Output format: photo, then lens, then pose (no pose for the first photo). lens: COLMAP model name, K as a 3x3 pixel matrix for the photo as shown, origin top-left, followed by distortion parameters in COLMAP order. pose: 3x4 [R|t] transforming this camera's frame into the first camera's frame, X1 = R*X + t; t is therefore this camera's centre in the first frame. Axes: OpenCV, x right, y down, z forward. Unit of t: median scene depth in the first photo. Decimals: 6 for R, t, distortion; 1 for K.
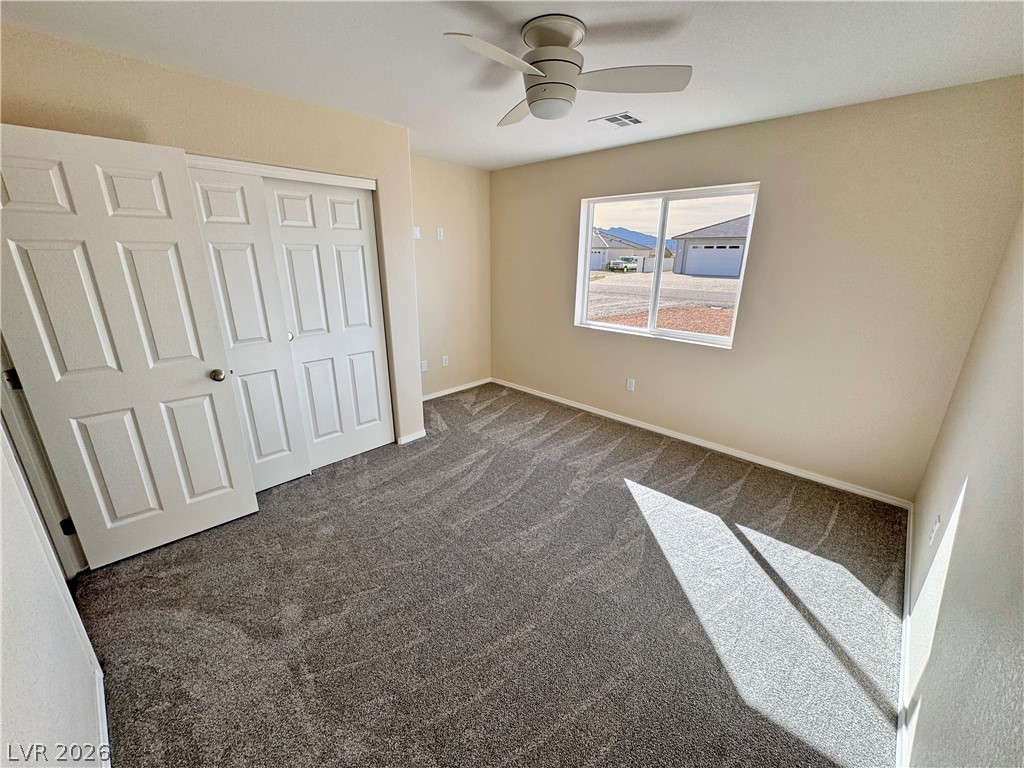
lens RADIAL K [[406.3, 0, 516.6], [0, 406.3, 382.9], [0, 0, 1]] dist [0.000093, 0.000255]
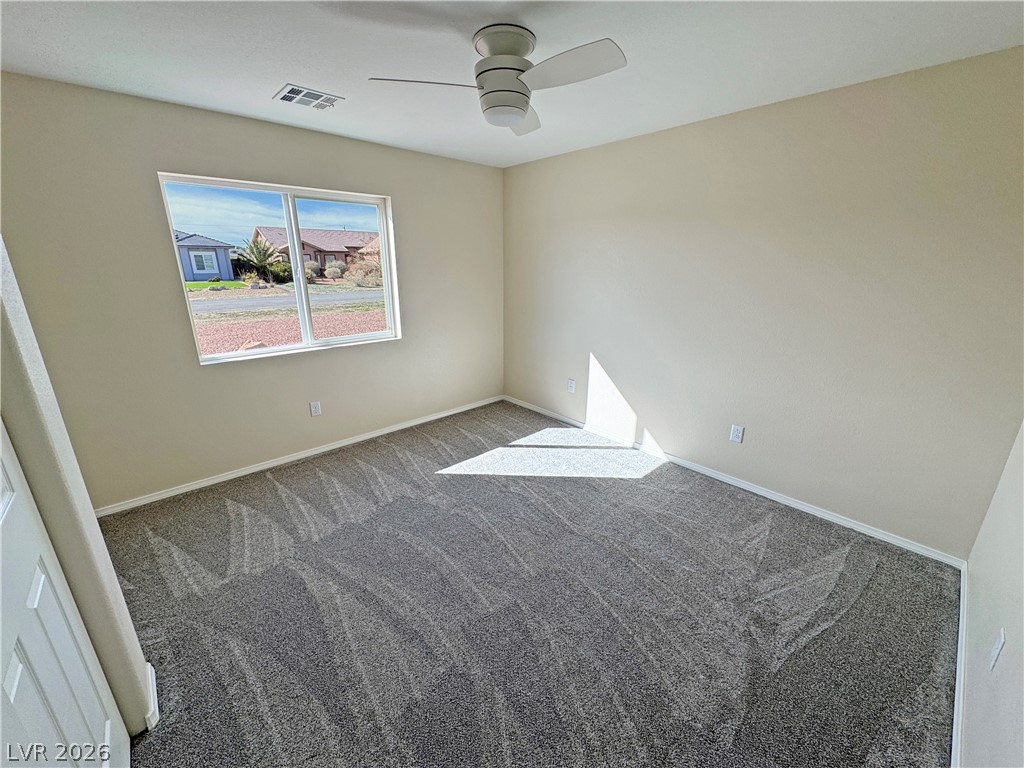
lens RADIAL K [[406.3, 0, 511.1], [0, 406.3, 383.0], [0, 0, 1]] dist [0.000093, 0.000255]
pose [[0.076452, -0.298302, 0.951405, -0.631186], [0.302466, 0.916172, 0.262950, -0.187254], [-0.950089, 0.267664, 0.160270, 0.581179]]
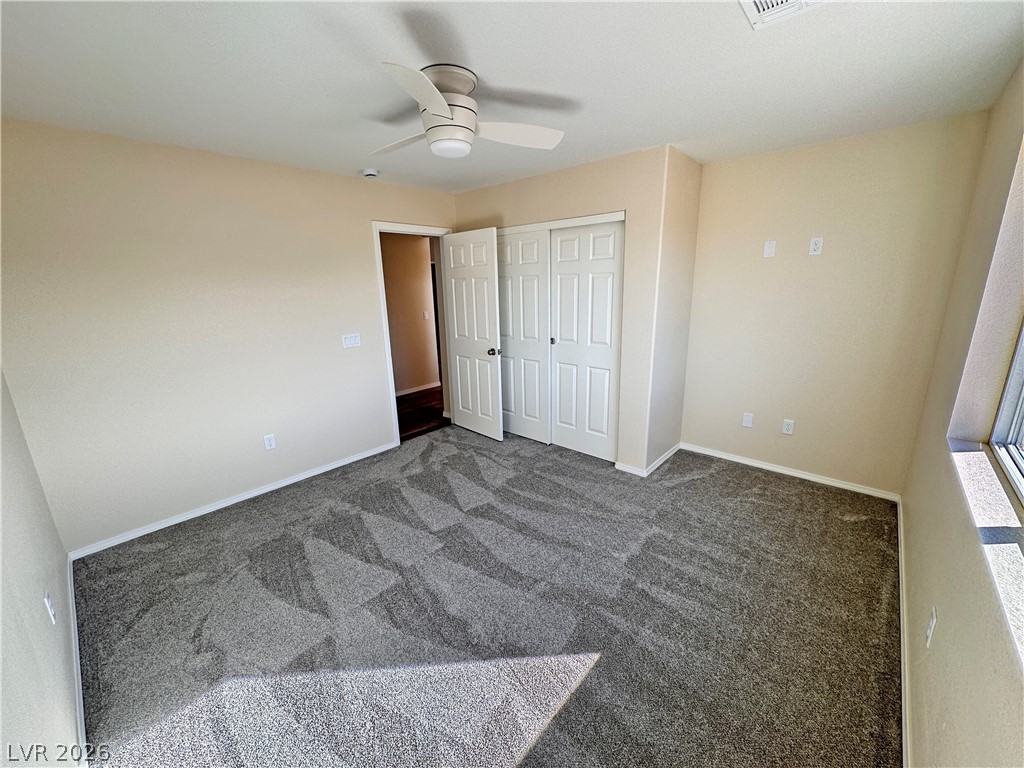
lens RADIAL K [[406.3, 0, 516.9], [0, 406.3, 387.3], [0, 0, 1]] dist [0.000093, 0.000255]
pose [[0.018524, 0.241242, -0.970288, 0.707355], [-0.279756, 0.932943, 0.226615, -0.214865], [0.959892, 0.267246, 0.084771, 0.703285]]
